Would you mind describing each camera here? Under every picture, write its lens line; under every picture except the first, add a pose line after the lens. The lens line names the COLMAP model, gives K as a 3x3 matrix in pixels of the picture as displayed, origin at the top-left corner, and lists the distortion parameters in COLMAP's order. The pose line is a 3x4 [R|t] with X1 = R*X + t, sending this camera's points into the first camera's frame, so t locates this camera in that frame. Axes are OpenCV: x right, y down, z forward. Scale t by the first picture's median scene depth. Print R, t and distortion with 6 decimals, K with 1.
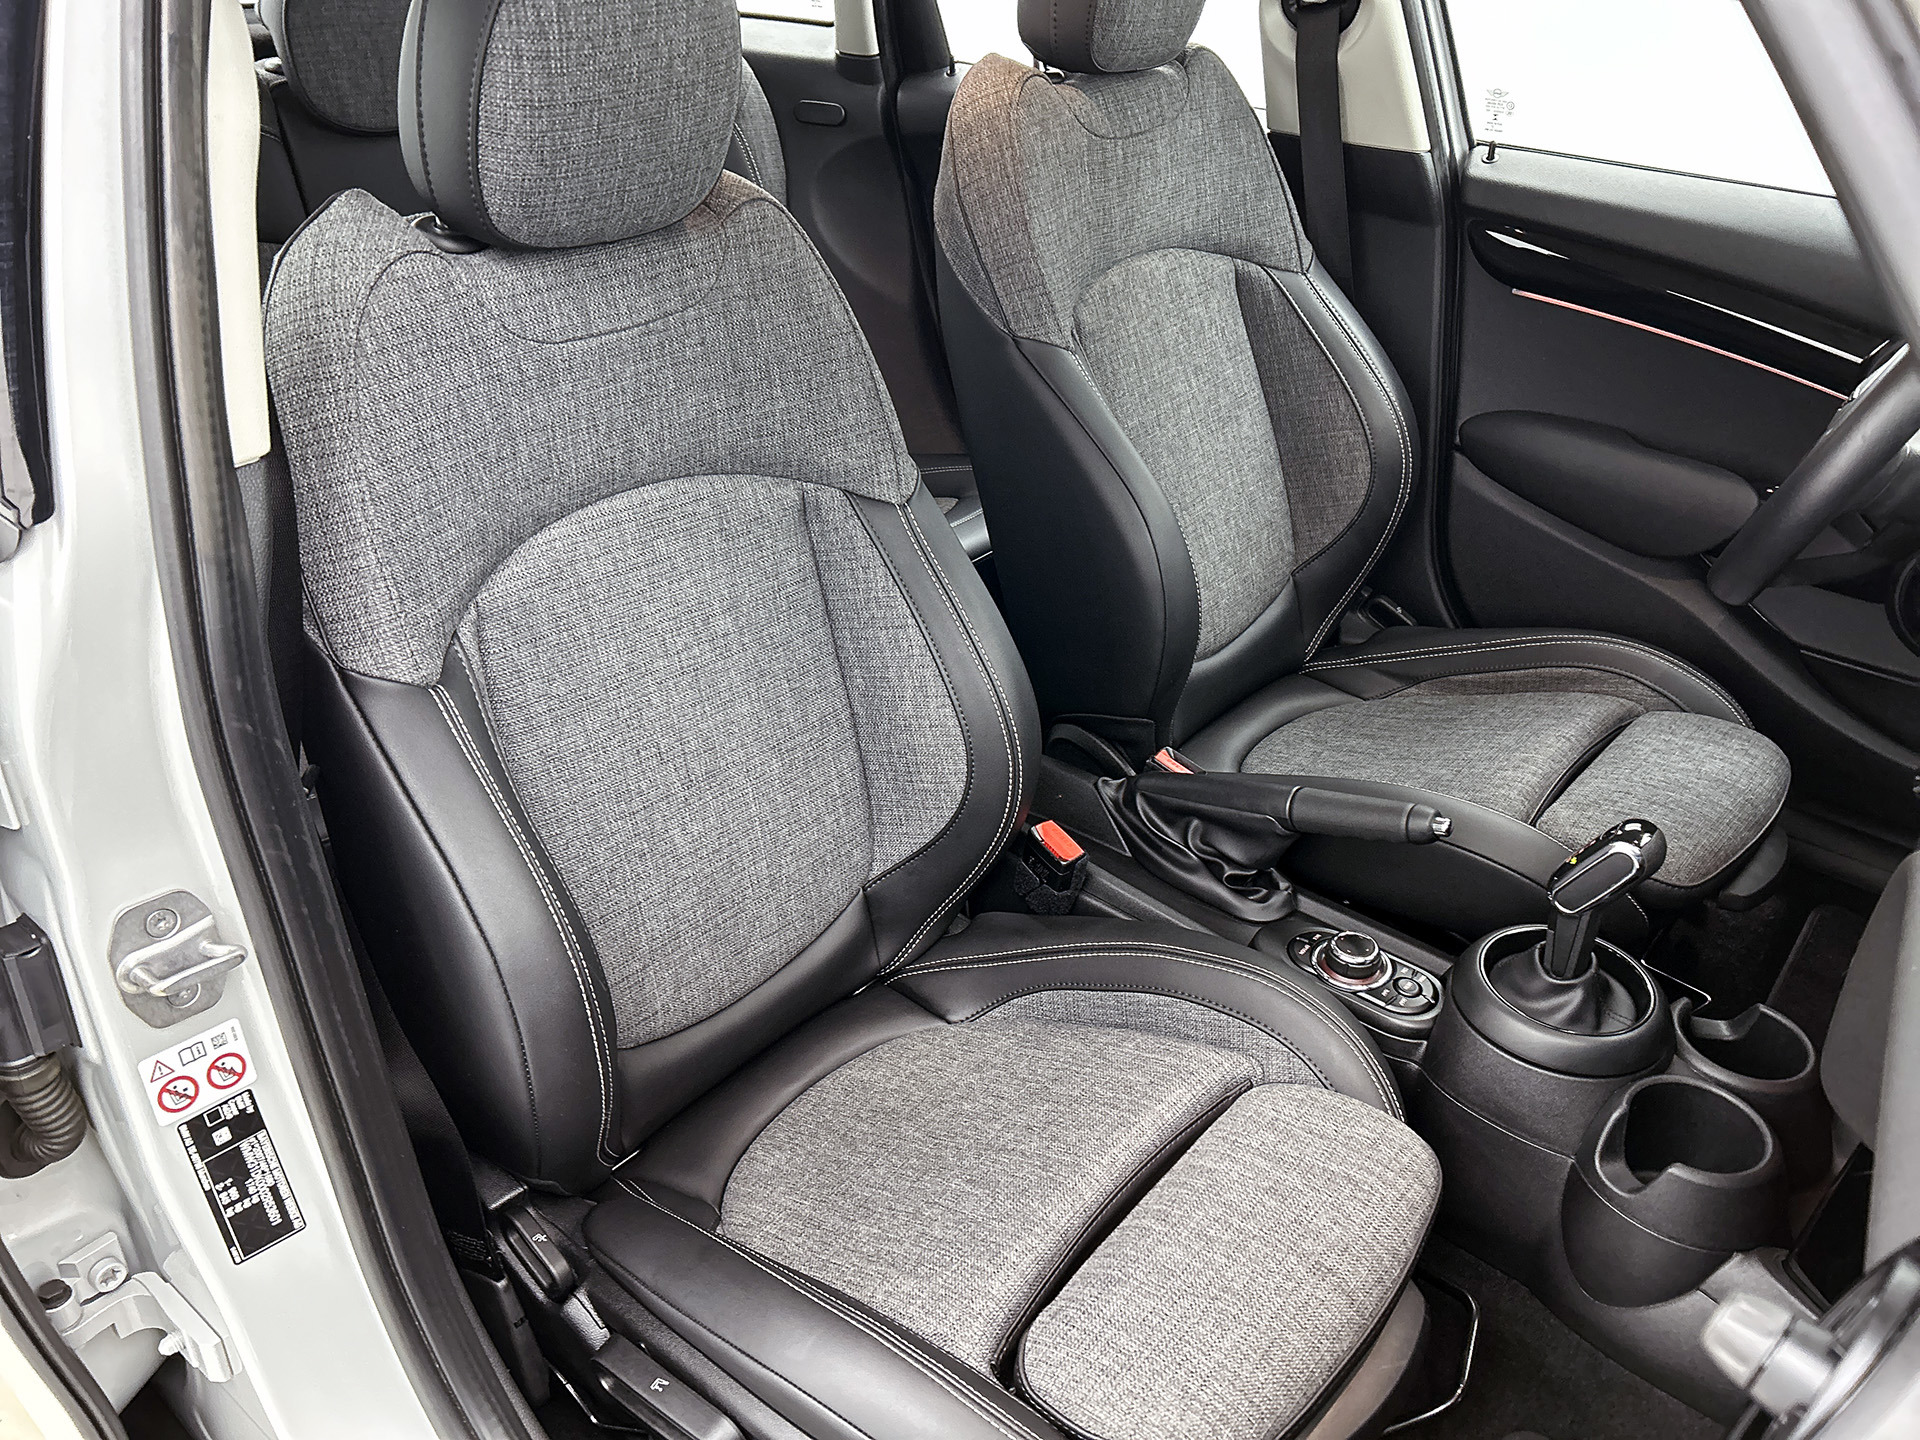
lens RADIAL K [[1465.7, 0, 950.5], [0, 1465.7, 722.6], [0, 0, 1]] dist [0.000888, 0.004436]
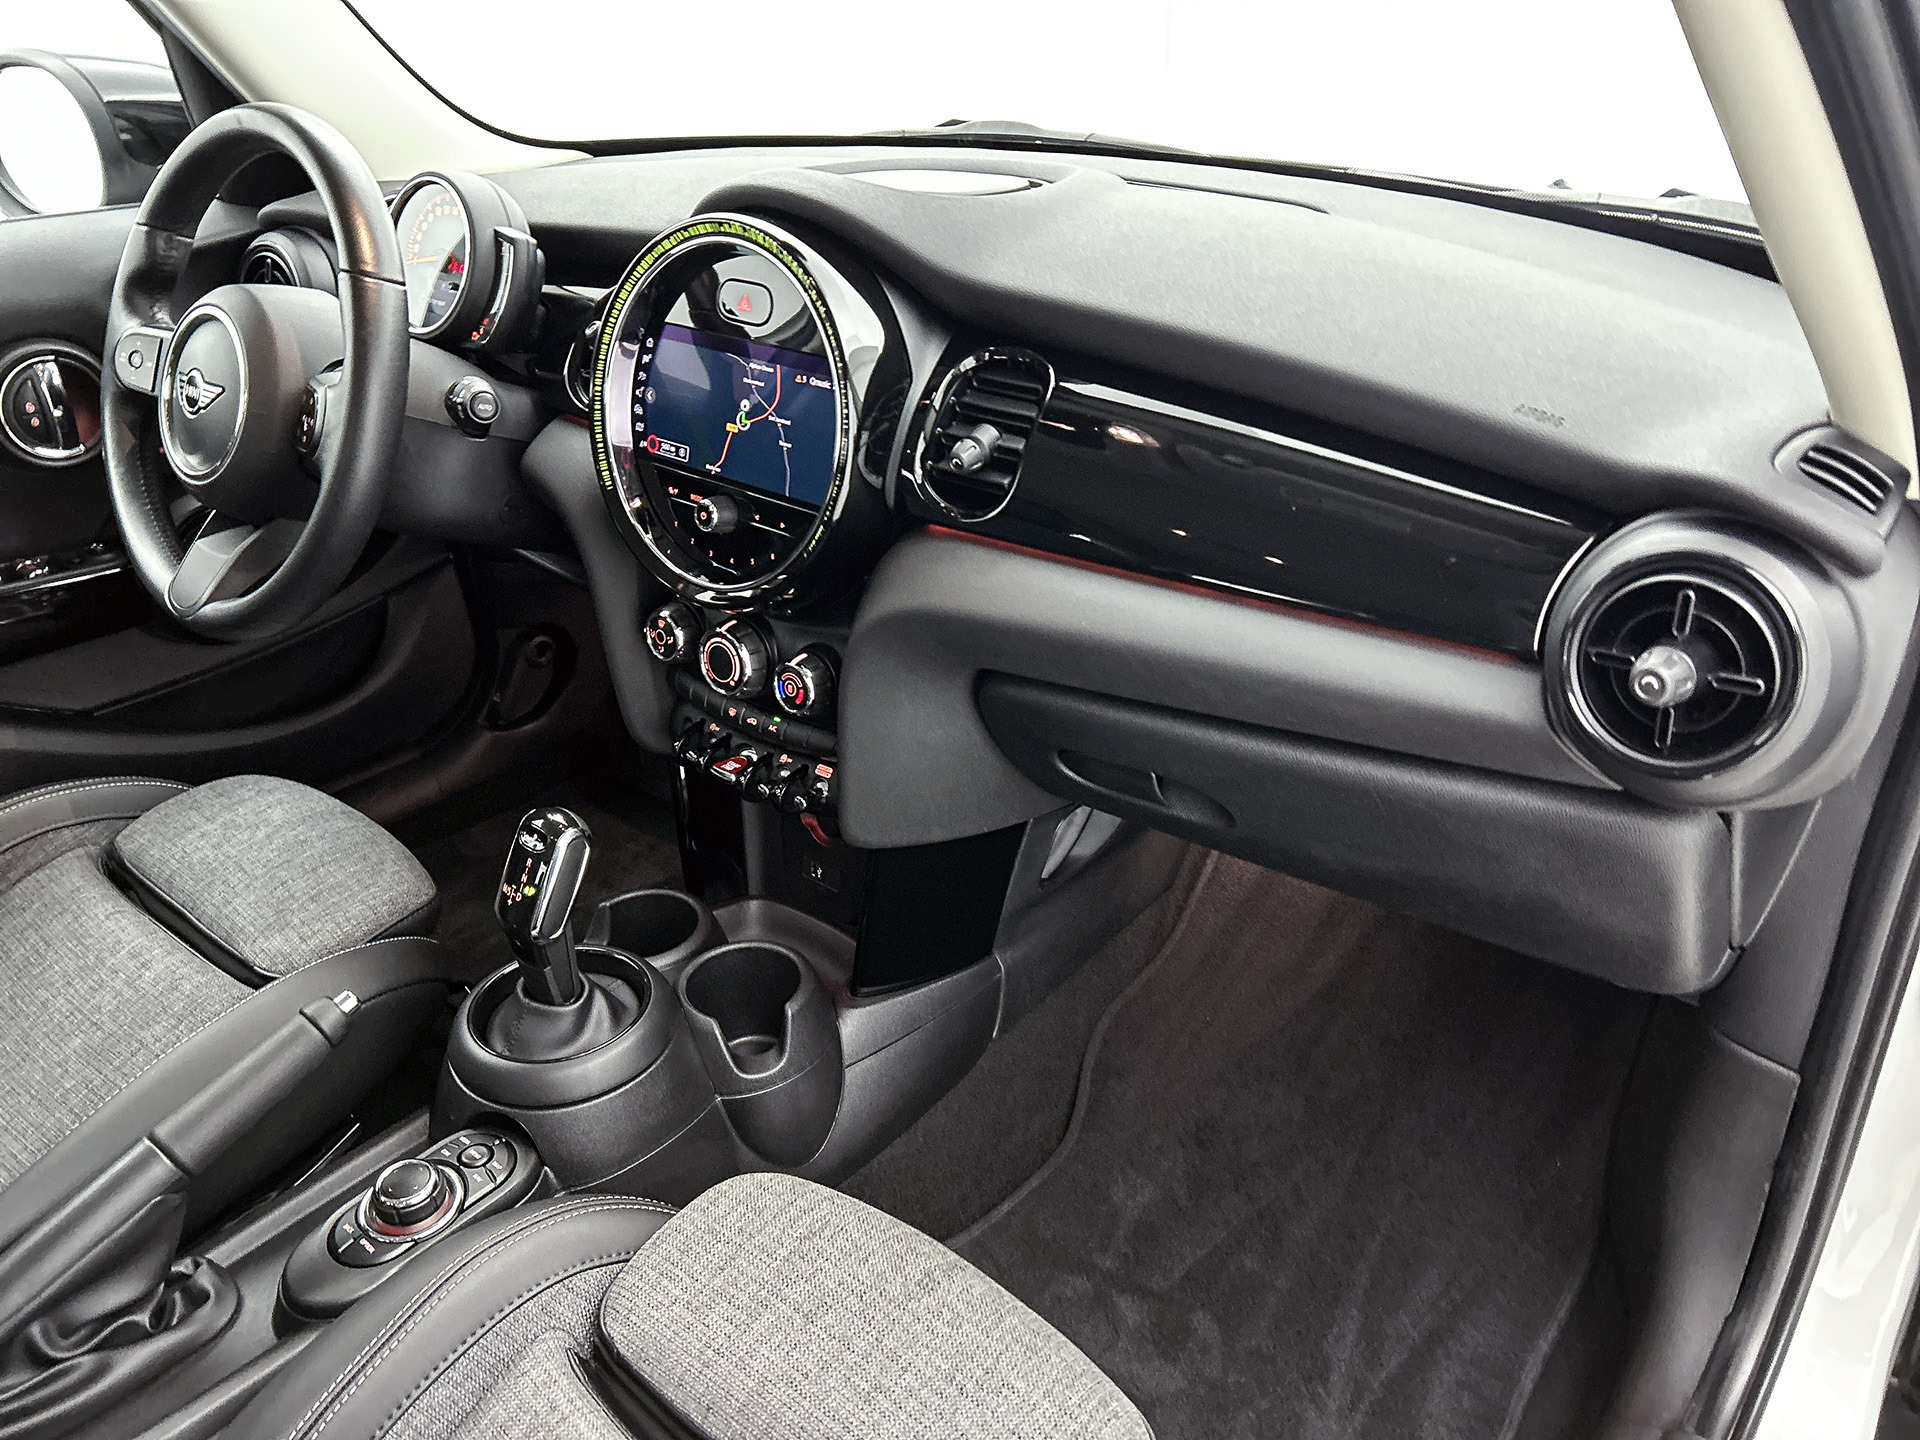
lens RADIAL K [[1465.7, 0, 951.0], [0, 1465.7, 717.1], [0, 0, 1]] dist [0.000888, 0.004436]
pose [[-0.014051, -0.491067, 0.871009, -0.259751], [0.520227, 0.740322, 0.425779, -0.191542], [-0.853912, 0.459105, 0.245064, 0.399554]]
